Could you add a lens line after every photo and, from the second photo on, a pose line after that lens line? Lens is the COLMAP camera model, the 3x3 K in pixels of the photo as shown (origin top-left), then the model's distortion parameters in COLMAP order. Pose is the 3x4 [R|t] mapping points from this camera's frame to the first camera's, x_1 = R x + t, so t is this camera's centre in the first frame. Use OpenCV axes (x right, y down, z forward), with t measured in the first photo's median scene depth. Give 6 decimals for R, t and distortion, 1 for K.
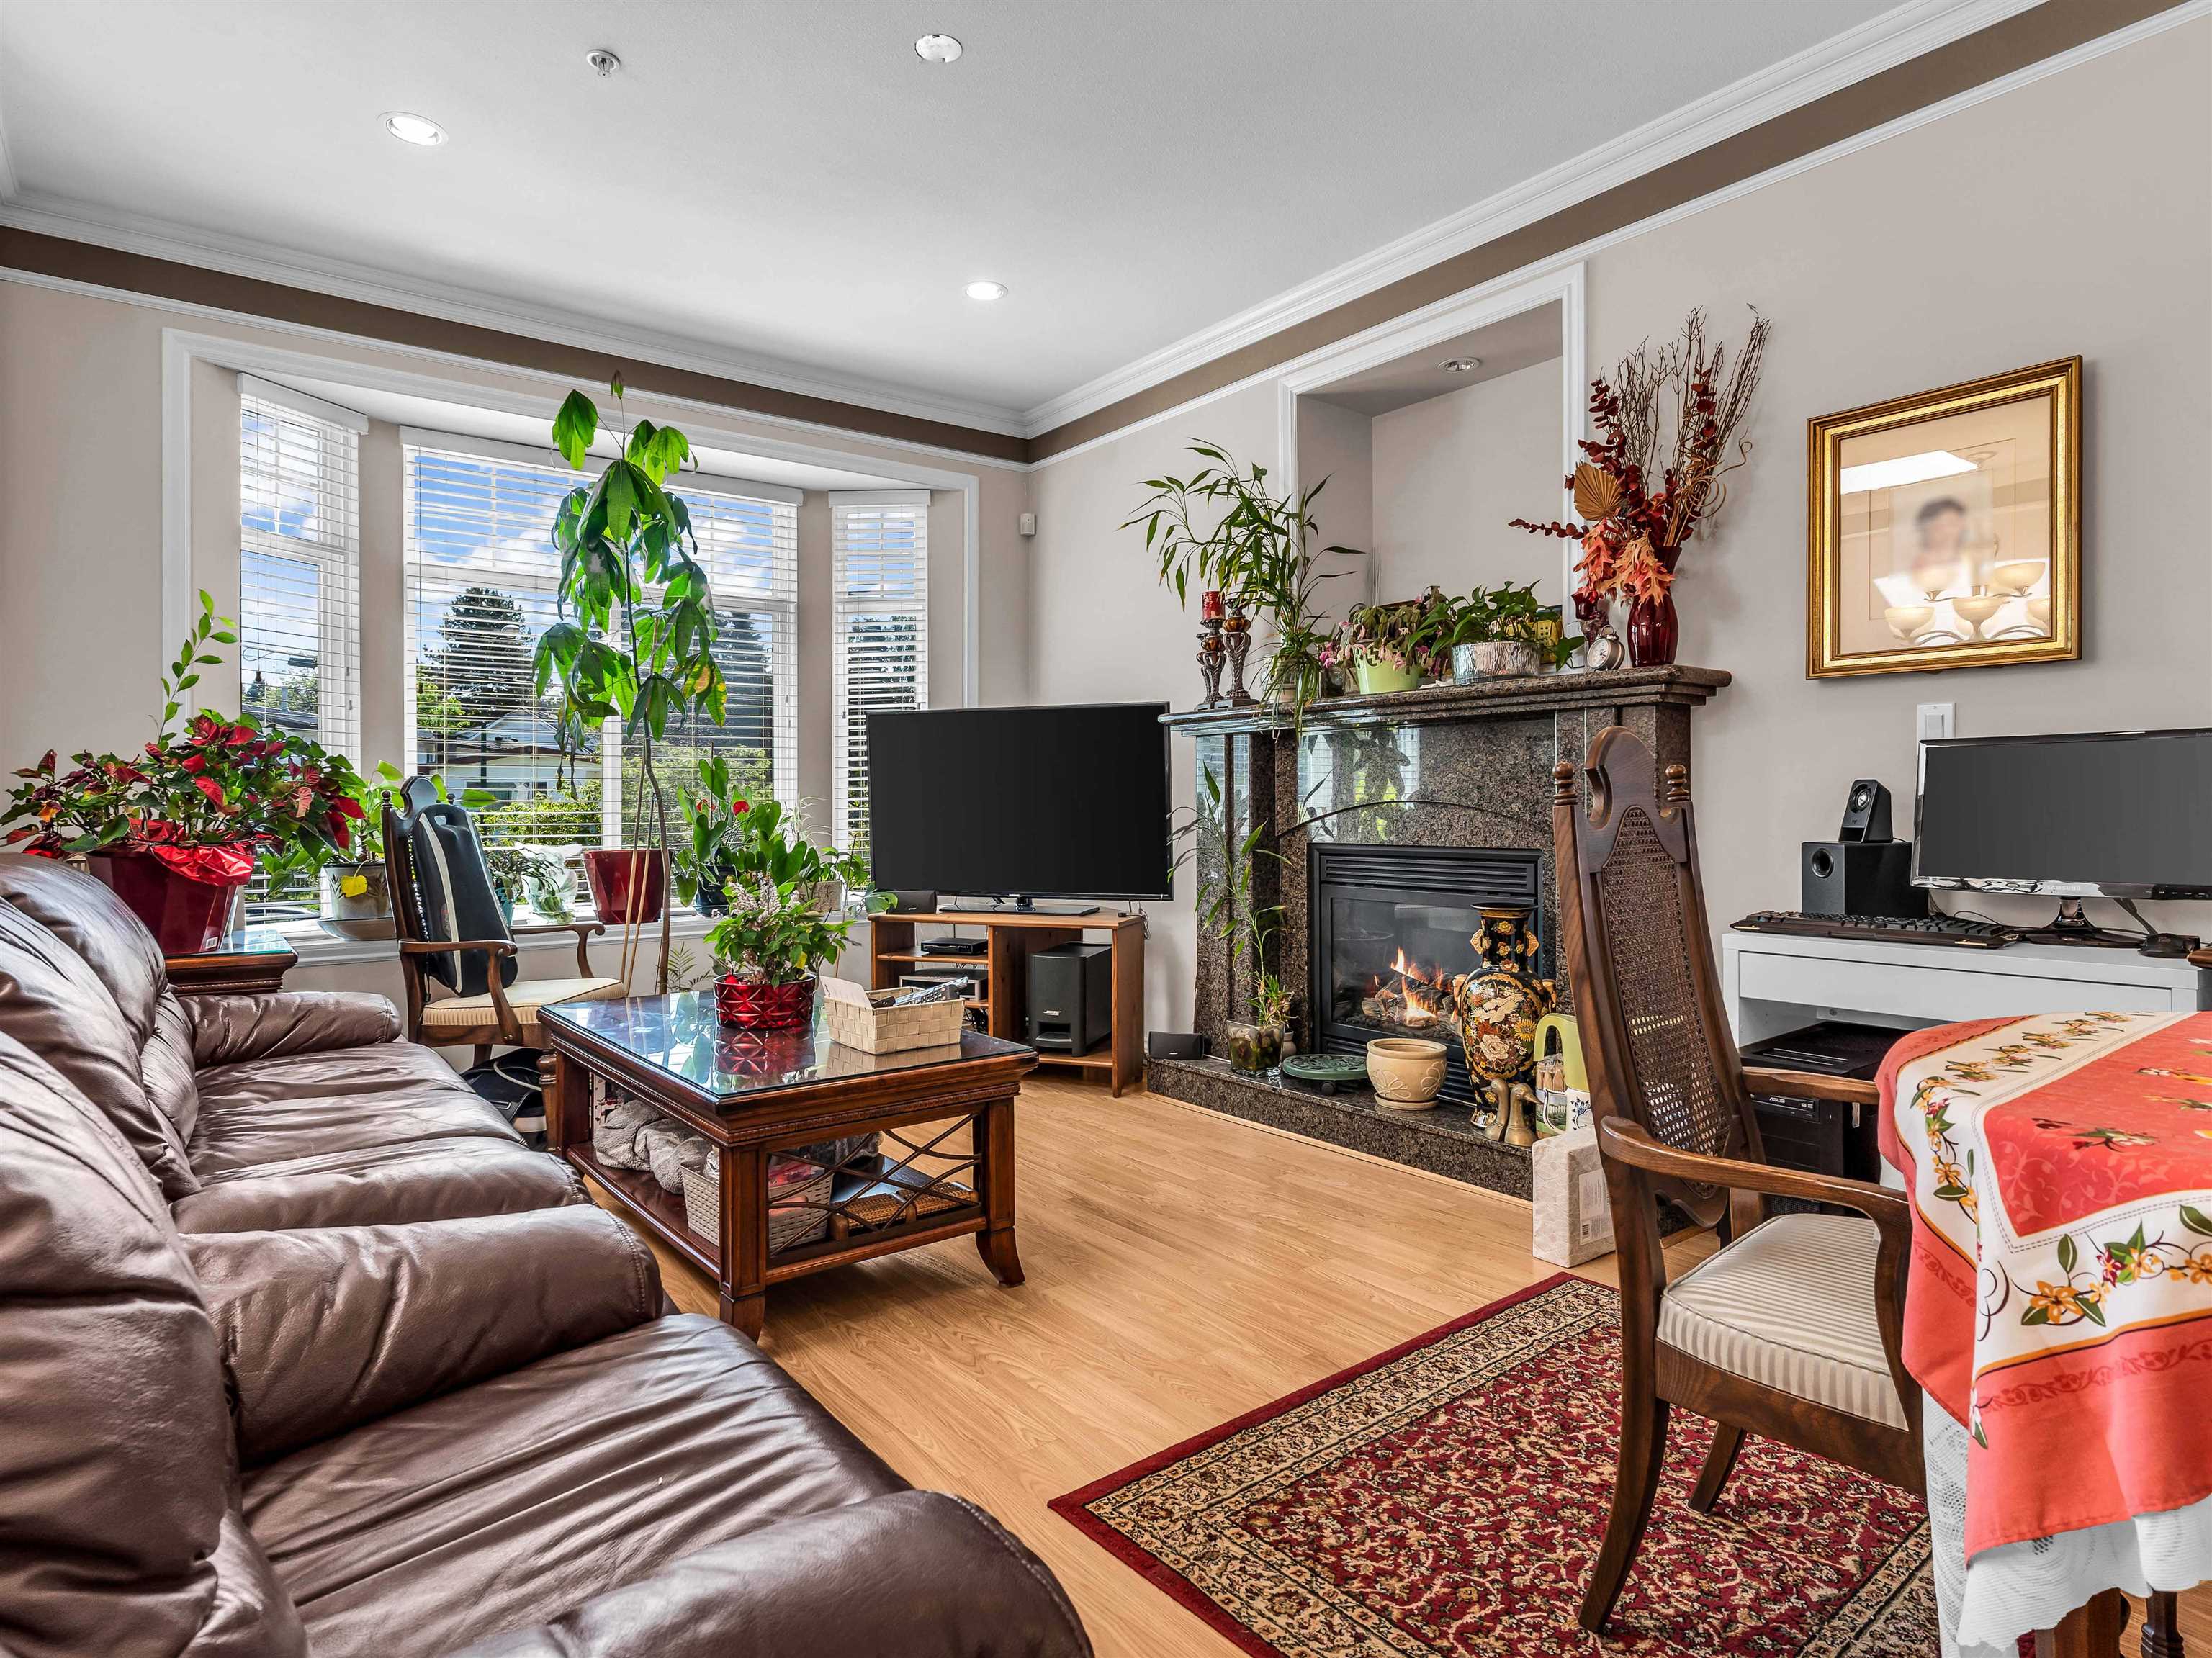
lens RADIAL K [[1214.6, 0, 1092.5], [0, 1214.6, 798.3], [0, 0, 1]] dist [0.001651, 0.006300]
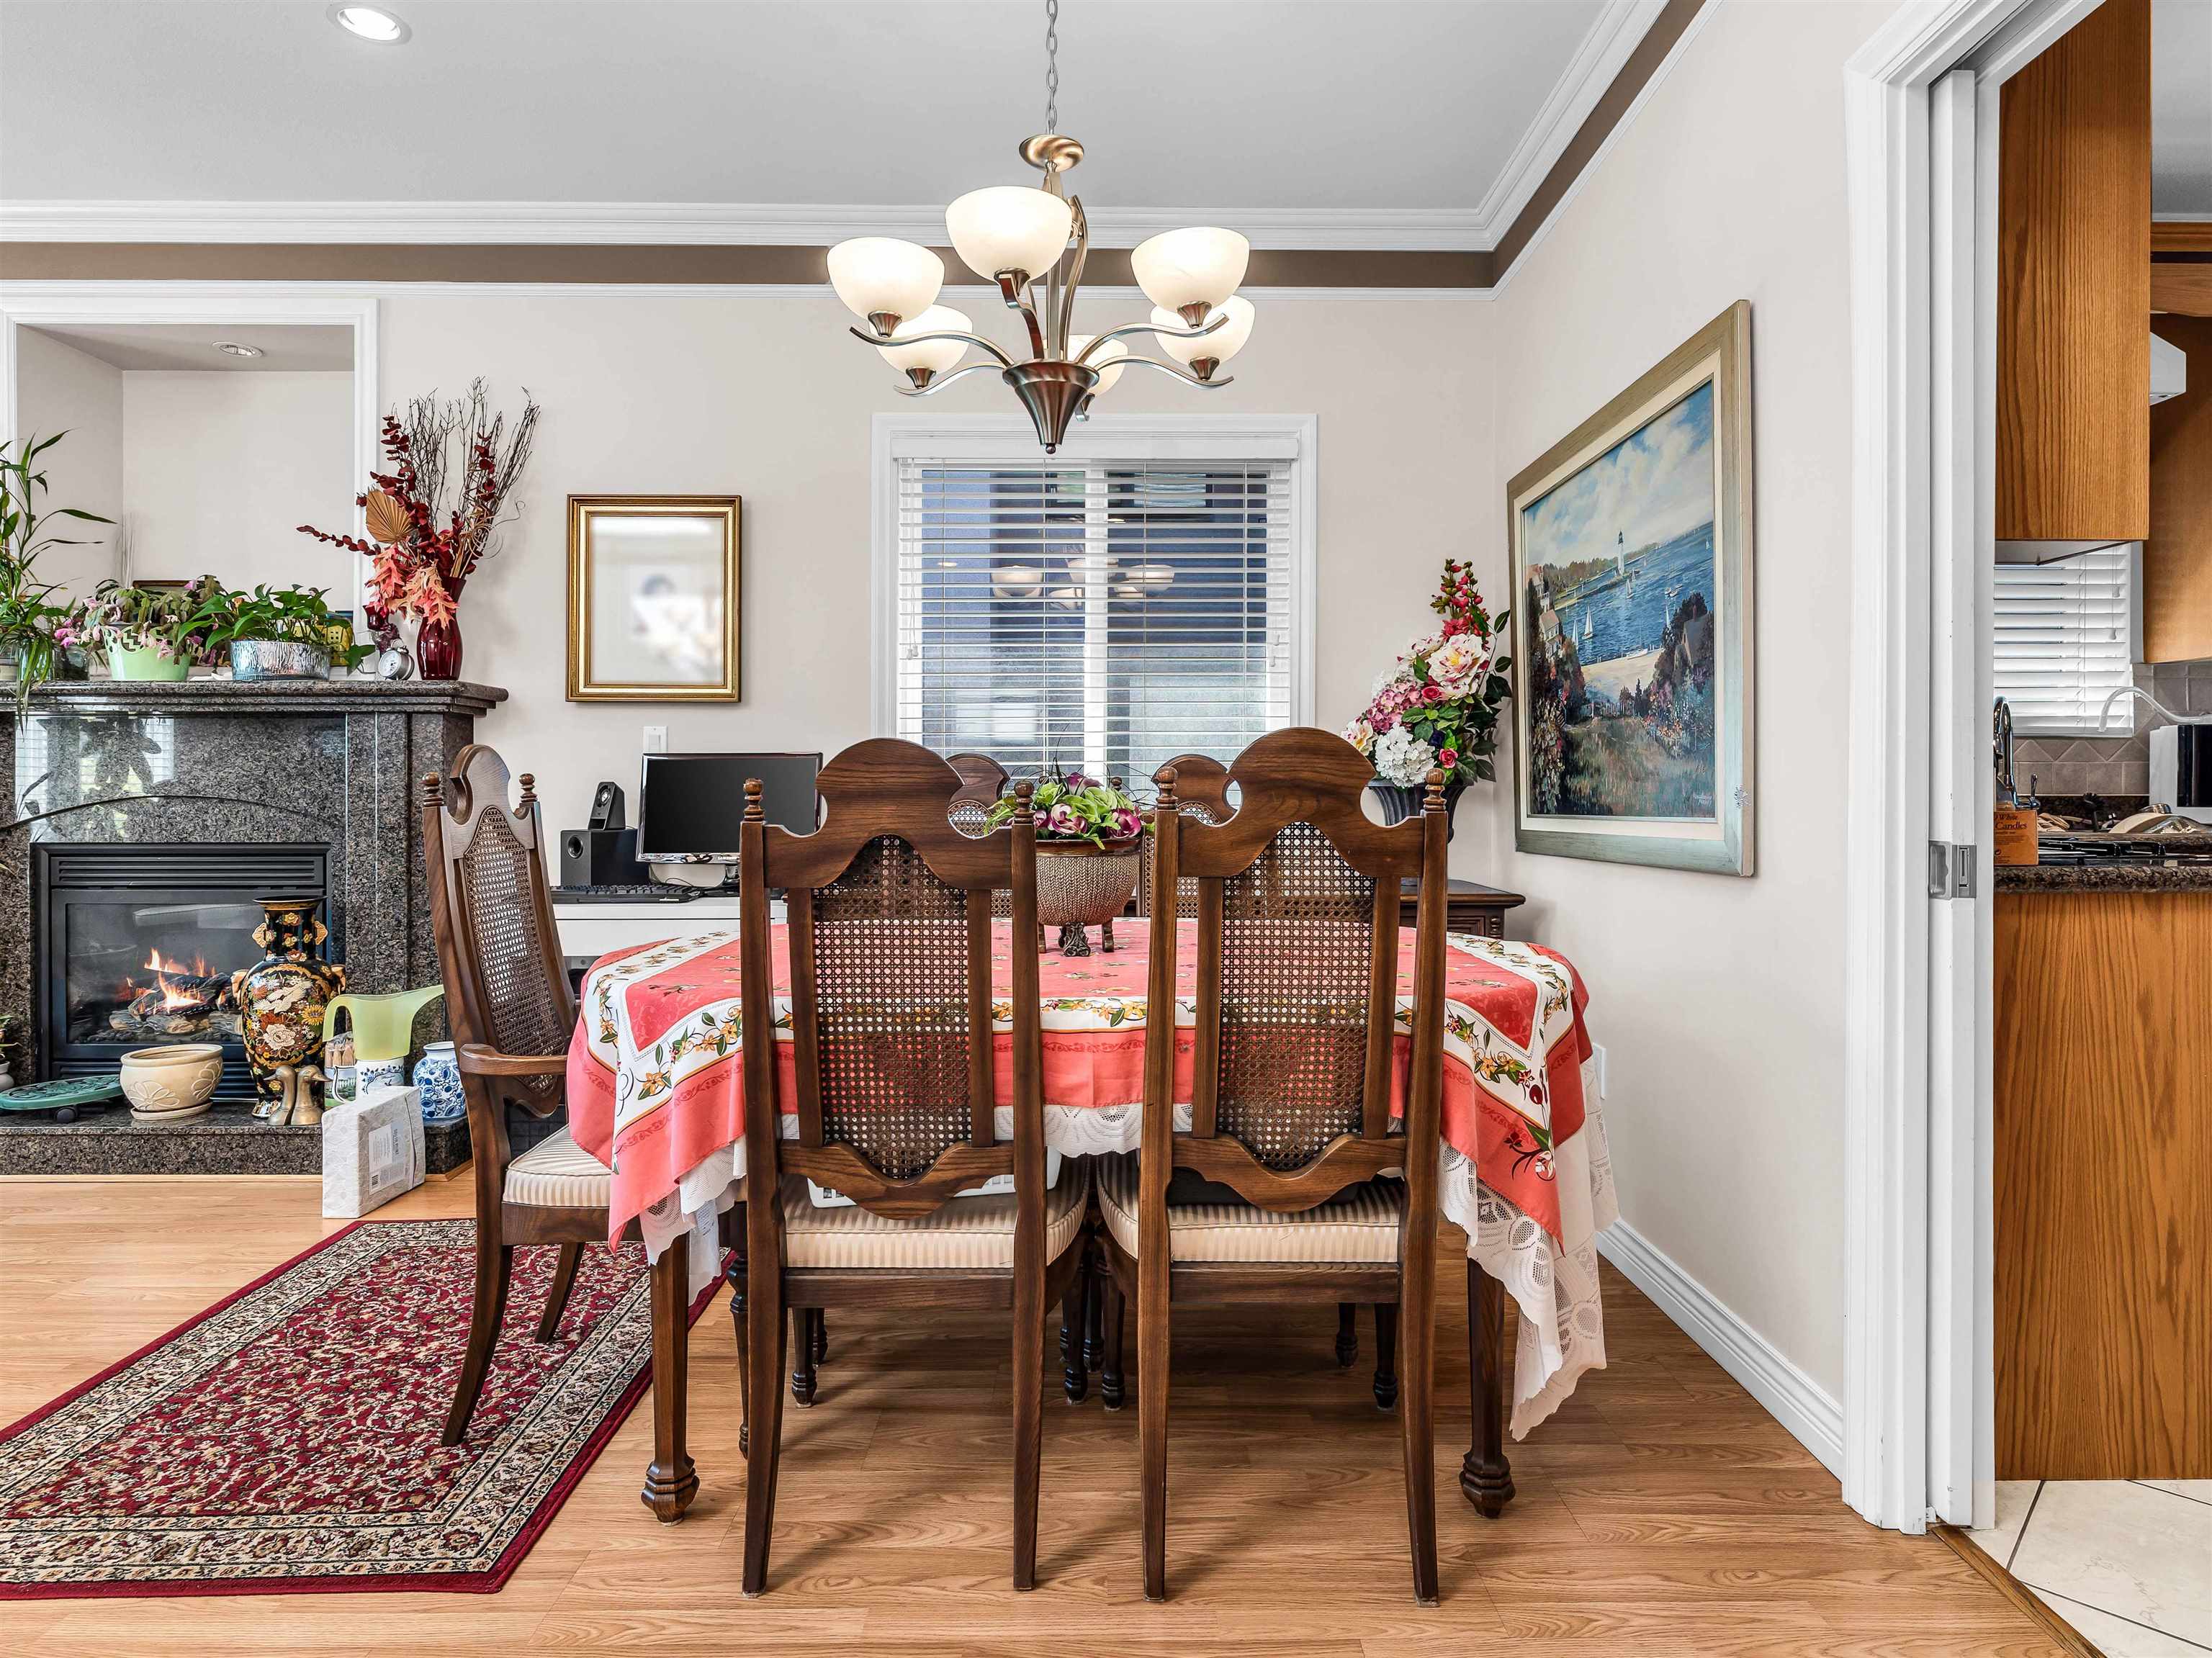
lens RADIAL K [[1213.6, 0, 1118.7], [0, 1213.6, 797.9], [0, 0, 1]] dist [-0.001408, -0.001895]
pose [[0.594547, -0.000840, 0.804060, -0.072029], [-0.006680, 0.999960, 0.005984, -0.007564], [-0.804033, -0.008928, 0.594518, -0.179401]]
